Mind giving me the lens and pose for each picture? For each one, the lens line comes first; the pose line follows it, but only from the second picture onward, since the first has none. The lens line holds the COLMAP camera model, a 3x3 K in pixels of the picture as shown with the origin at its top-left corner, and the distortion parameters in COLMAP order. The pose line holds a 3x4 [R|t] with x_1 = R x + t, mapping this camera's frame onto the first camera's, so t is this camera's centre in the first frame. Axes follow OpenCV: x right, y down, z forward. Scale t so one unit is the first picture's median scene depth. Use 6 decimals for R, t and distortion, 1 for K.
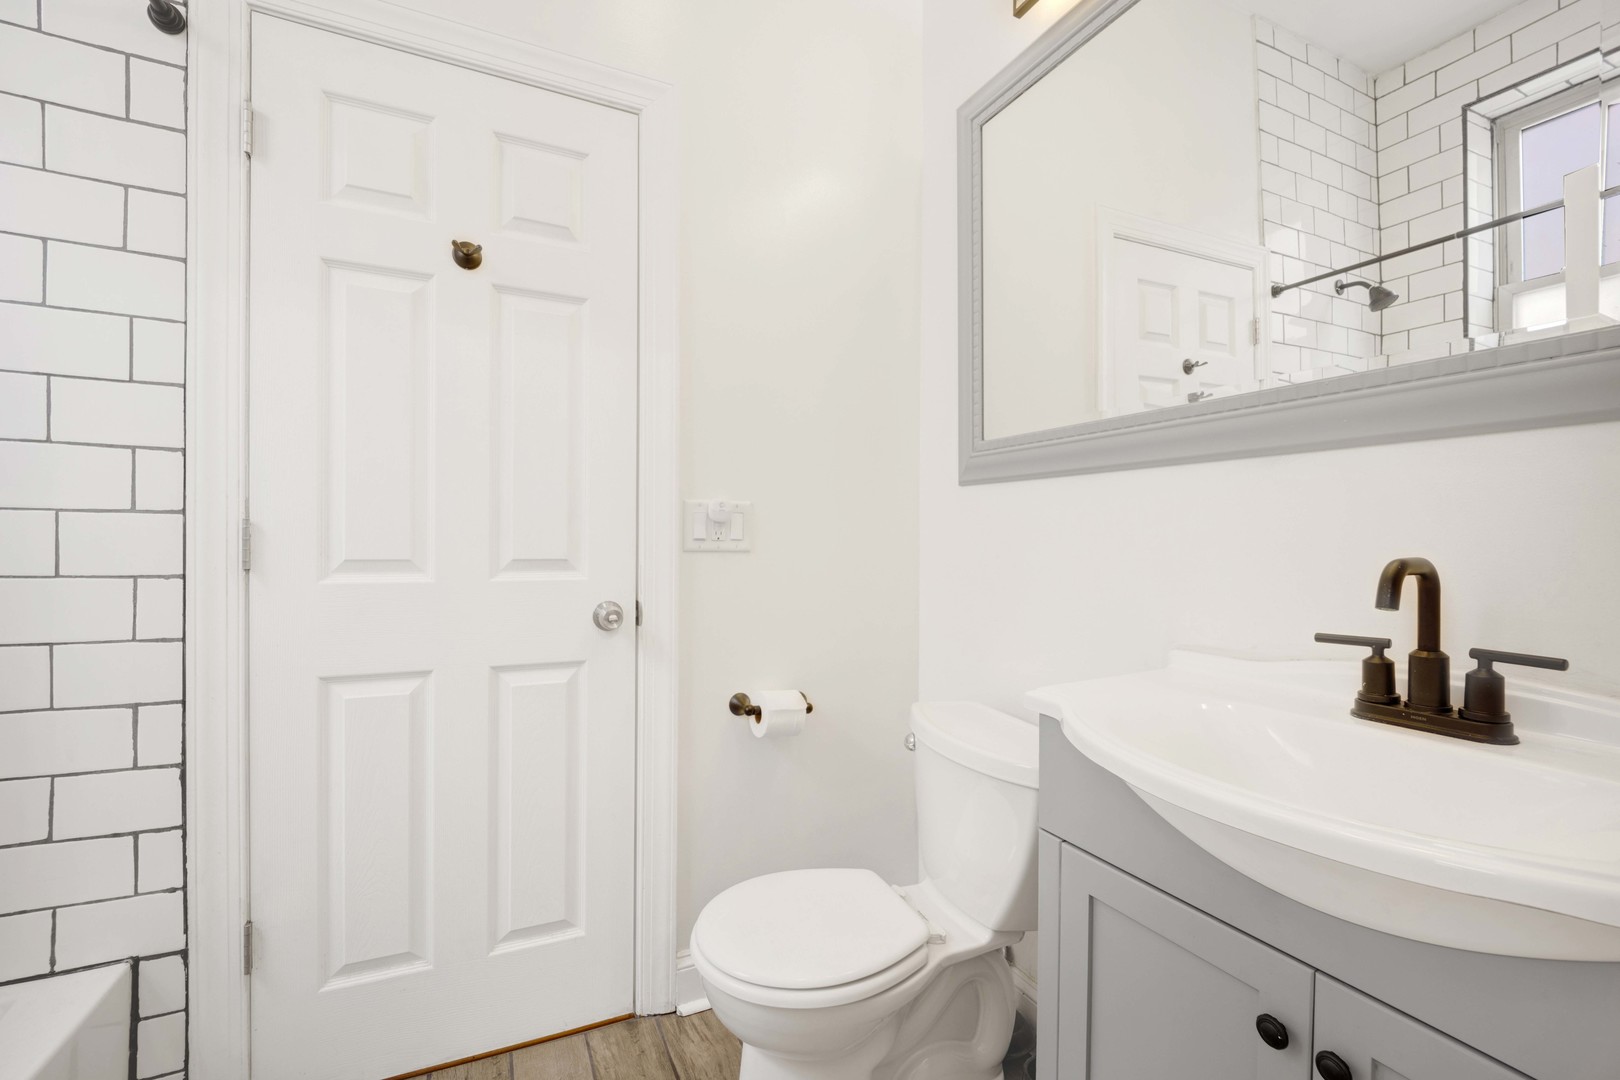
lens RADIAL K [[682.8, 0, 809.8], [0, 682.8, 528.5], [0, 0, 1]] dist [-0.015303, -0.000137]
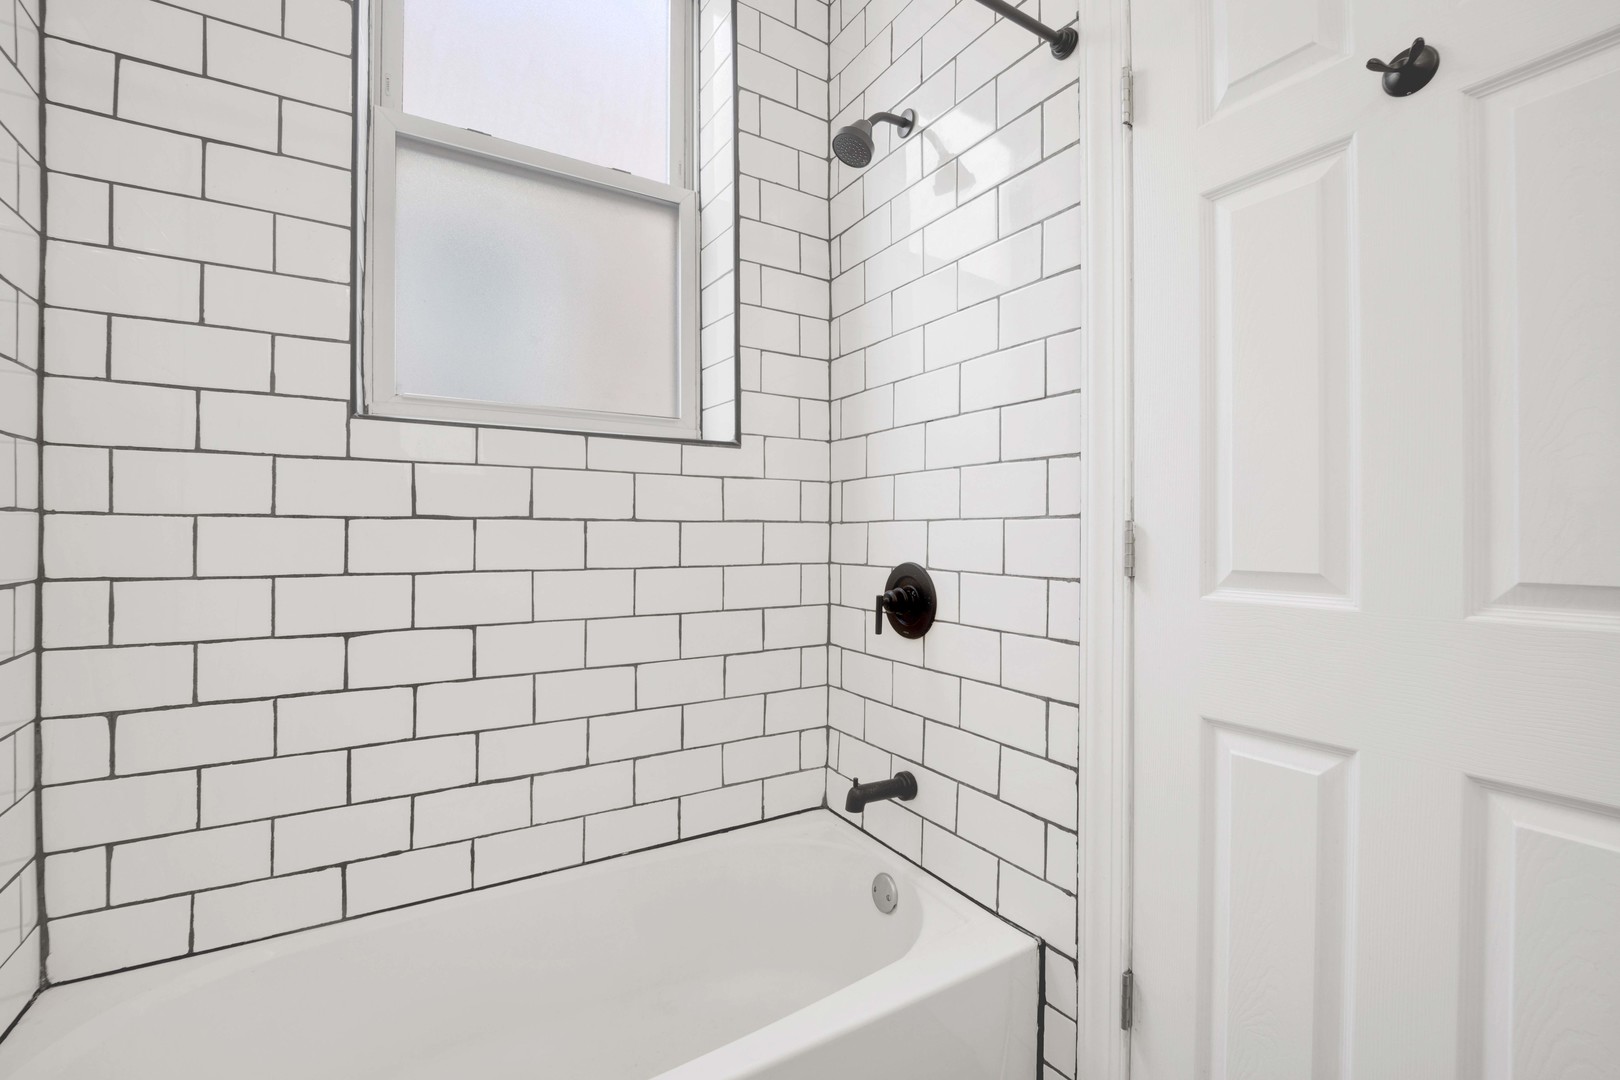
lens RADIAL K [[665.5, 0, 808.8], [0, 665.5, 528.6], [0, 0, 1]] dist [-0.002360, -0.007293]
pose [[0.107924, -0.019990, -0.993958, 0.006036], [0.015014, 0.999717, -0.018476, 0.005935], [0.994046, -0.012930, 0.108194, 0.468166]]
